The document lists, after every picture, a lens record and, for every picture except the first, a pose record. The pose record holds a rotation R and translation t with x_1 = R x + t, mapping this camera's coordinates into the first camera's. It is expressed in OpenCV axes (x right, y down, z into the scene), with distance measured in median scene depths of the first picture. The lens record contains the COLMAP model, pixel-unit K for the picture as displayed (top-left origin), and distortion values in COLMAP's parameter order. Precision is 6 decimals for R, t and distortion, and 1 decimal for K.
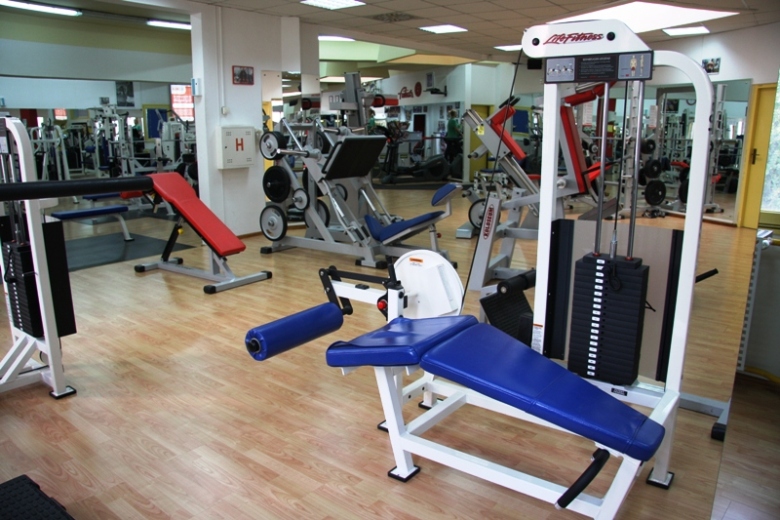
lens RADIAL K [[600.7, 0, 390.0], [0, 600.7, 260.0], [0, 0, 1]] dist [-0.161175, 0.122132]
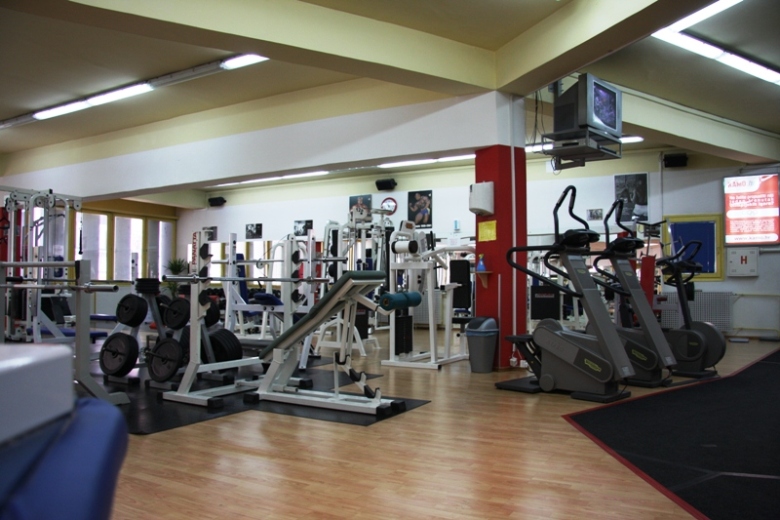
lens RADIAL K [[600.7, 0, 390.0], [0, 600.7, 260.0], [0, 0, 1]] dist [-0.161175, 0.122132]
pose [[0.144365, -0.037514, -0.988813, 0.124297], [-0.216659, 0.973836, -0.068578, -0.131212], [0.965514, 0.224135, 0.132460, 0.703635]]
